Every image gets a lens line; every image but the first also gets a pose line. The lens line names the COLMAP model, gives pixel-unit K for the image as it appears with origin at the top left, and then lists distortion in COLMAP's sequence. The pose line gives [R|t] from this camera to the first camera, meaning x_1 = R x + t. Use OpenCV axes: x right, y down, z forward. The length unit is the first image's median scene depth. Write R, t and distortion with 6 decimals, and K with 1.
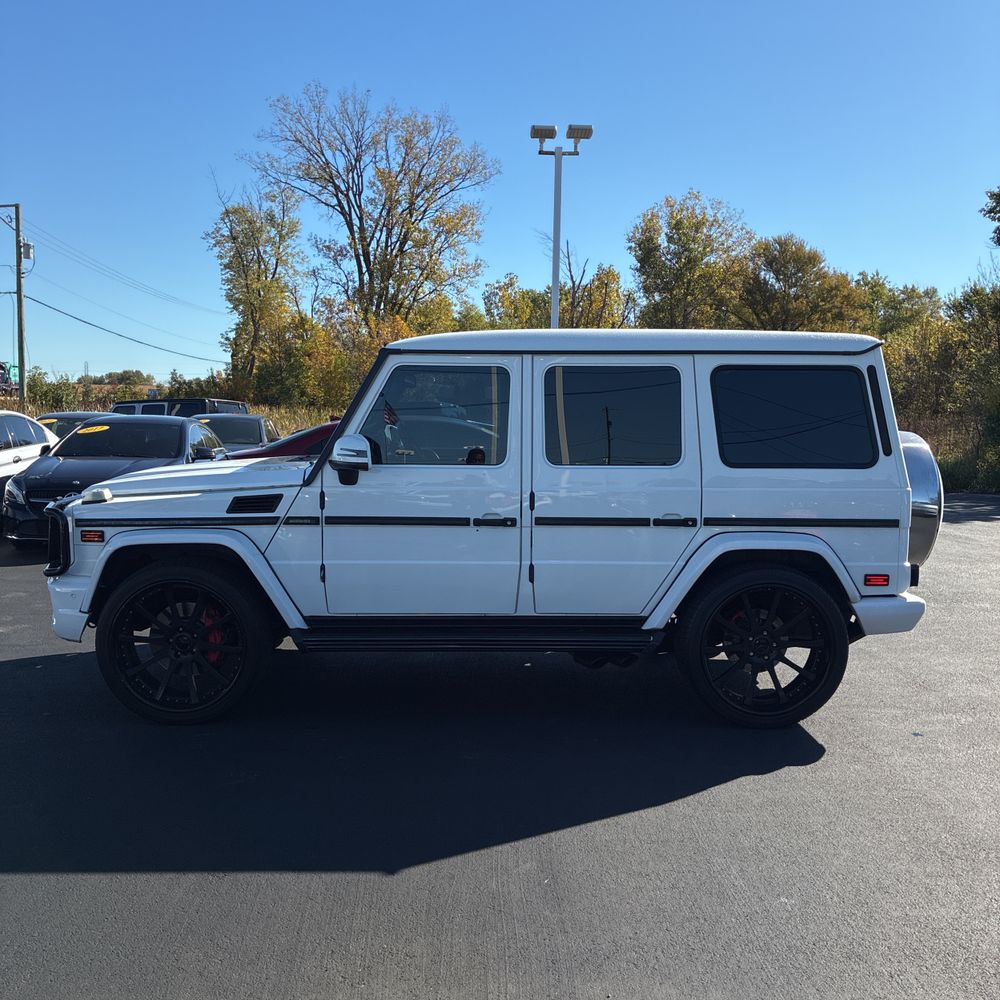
lens RADIAL K [[1013.1, 0, 500.0], [0, 1013.1, 500.0], [0, 0, 1]] dist [0.031230, -0.017213]
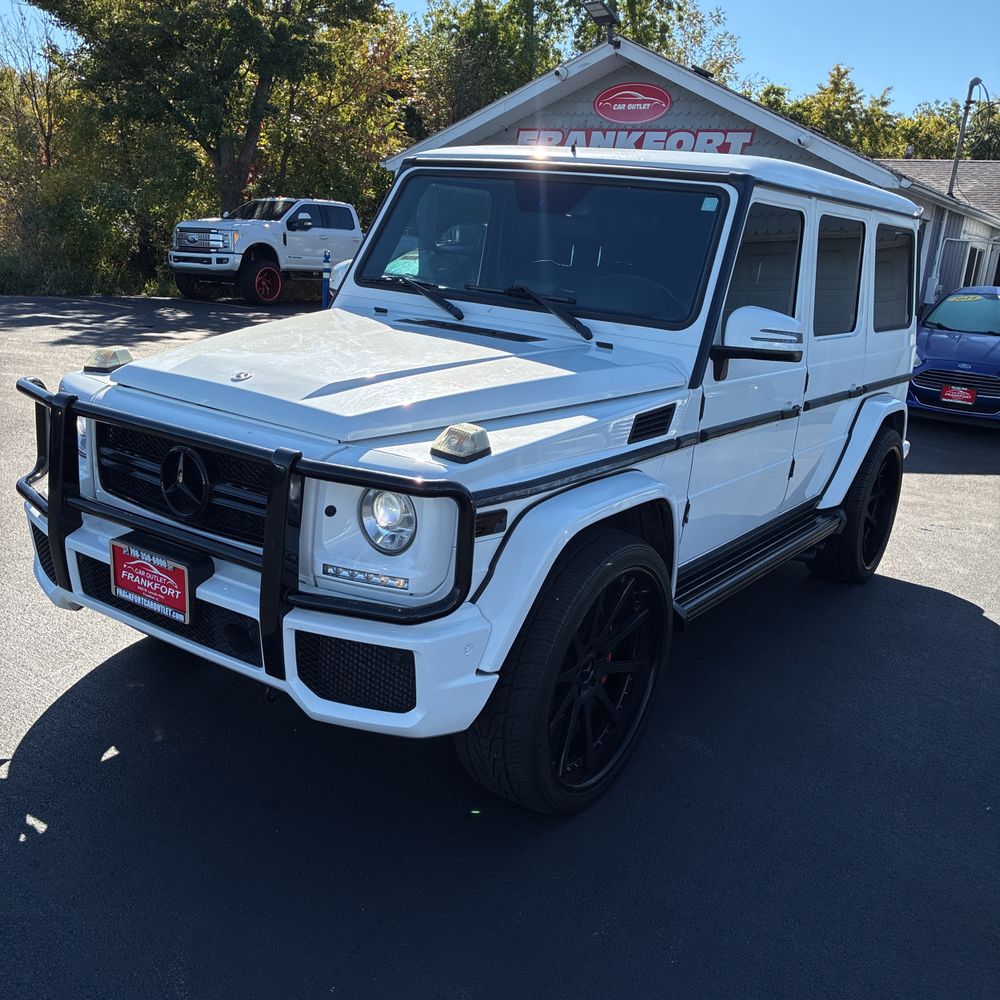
lens RADIAL K [[1016.3, 0, 525.9], [0, 1016.3, 519.7], [0, 0, 1]] dist [0.108259, -0.116898]
pose [[0.542350, -0.189116, 0.818591, -0.762296], [0.008467, 0.975517, 0.219760, -0.072373], [-0.840110, -0.112256, 0.530673, 0.694557]]
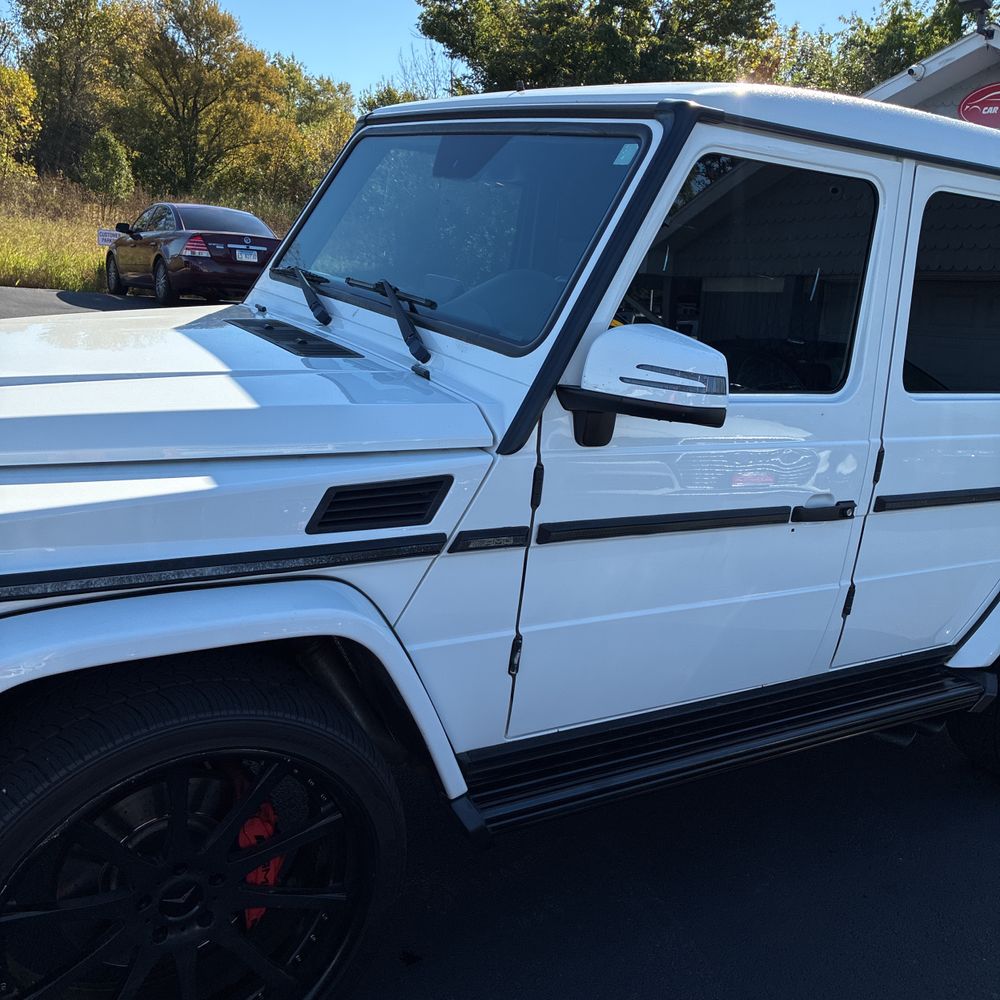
lens RADIAL K [[1016.3, 0, 525.9], [0, 1016.3, 519.7], [0, 0, 1]] dist [0.108259, -0.116898]
pose [[0.825256, -0.071368, 0.560231, -0.384094], [-0.049122, 0.979153, 0.197094, -0.062220], [-0.562618, -0.190173, 0.804546, 0.643499]]
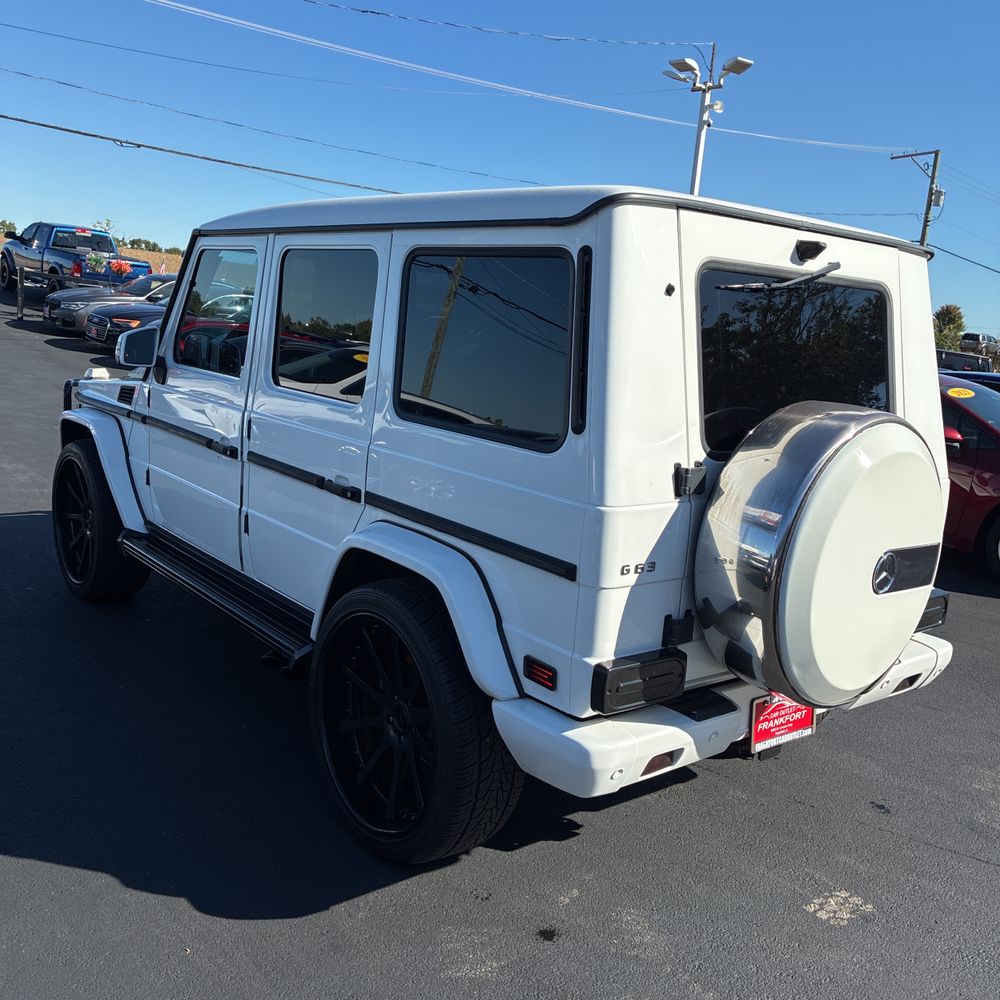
lens RADIAL K [[1013.1, 0, 500.0], [0, 1013.1, 500.0], [0, 0, 1]] dist [0.031230, -0.017213]
pose [[0.621083, 0.182087, -0.762299, 0.697793], [-0.150740, 0.982231, 0.111806, -0.056948], [0.769112, 0.045468, 0.637495, 0.627272]]
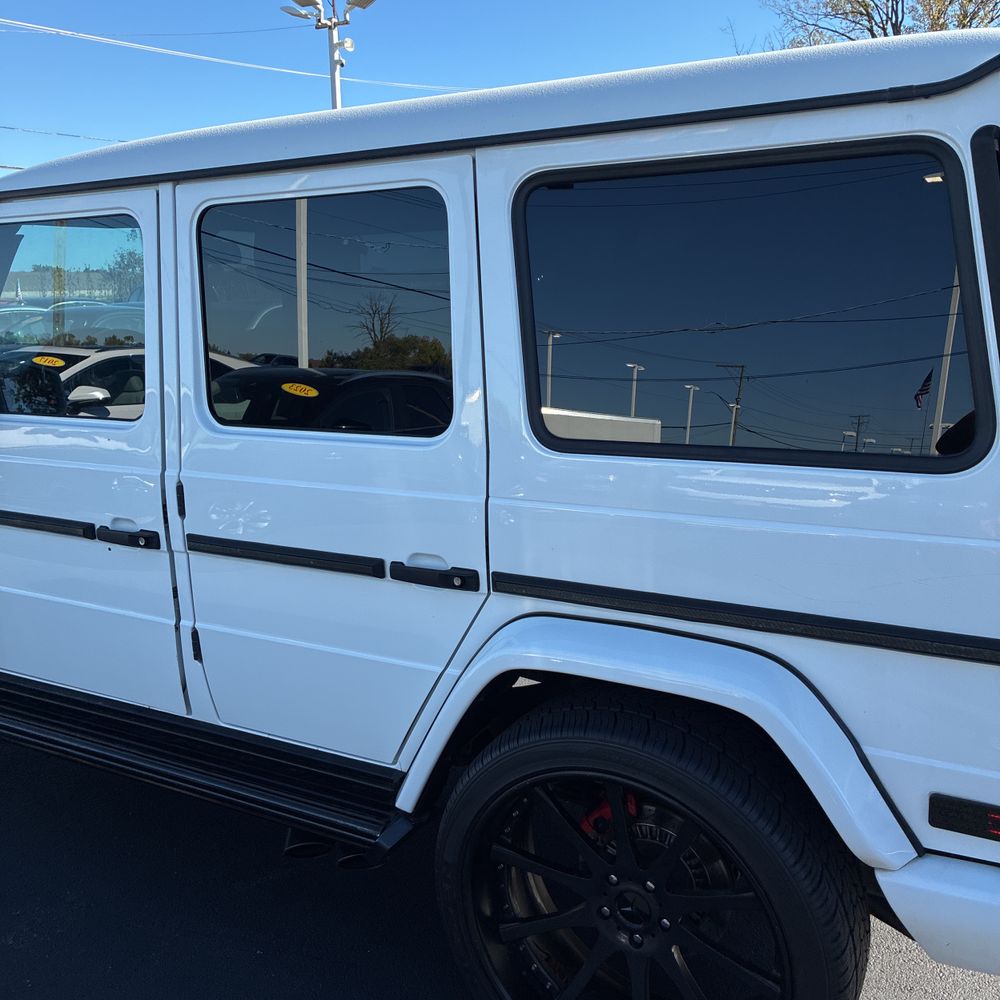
lens RADIAL K [[1013.1, 0, 500.0], [0, 1013.1, 500.0], [0, 0, 1]] dist [0.031230, -0.017213]
pose [[0.866819, 0.070794, -0.493572, 0.377423], [-0.010529, 0.992248, 0.123828, -0.056601], [0.498512, -0.102139, 0.860845, 0.627539]]
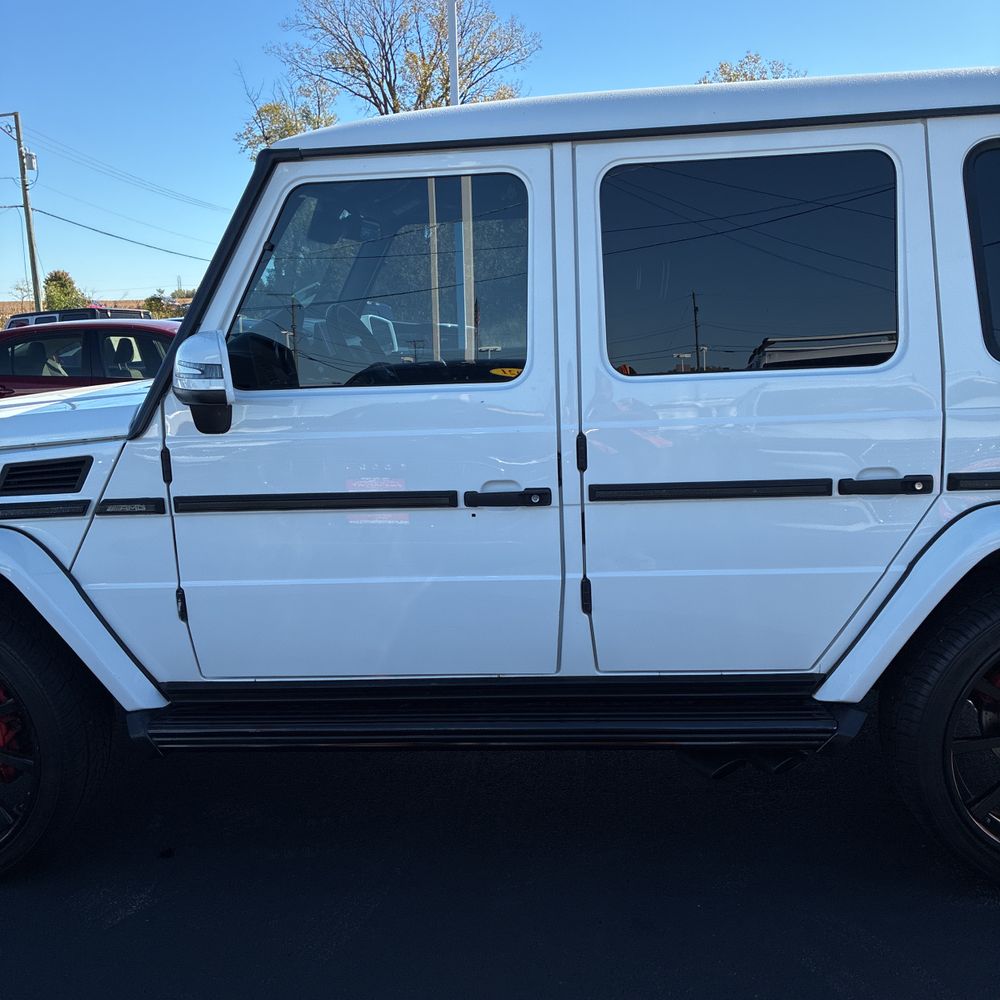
lens RADIAL K [[994.4, 0, 473.3], [0, 994.4, 497.0], [0, 0, 1]] dist [0.043926, -0.011330]
pose [[0.996047, -0.033410, -0.082307, 0.017171], [0.041380, 0.994413, 0.097114, -0.024956], [0.078603, -0.100136, 0.991864, 0.489599]]
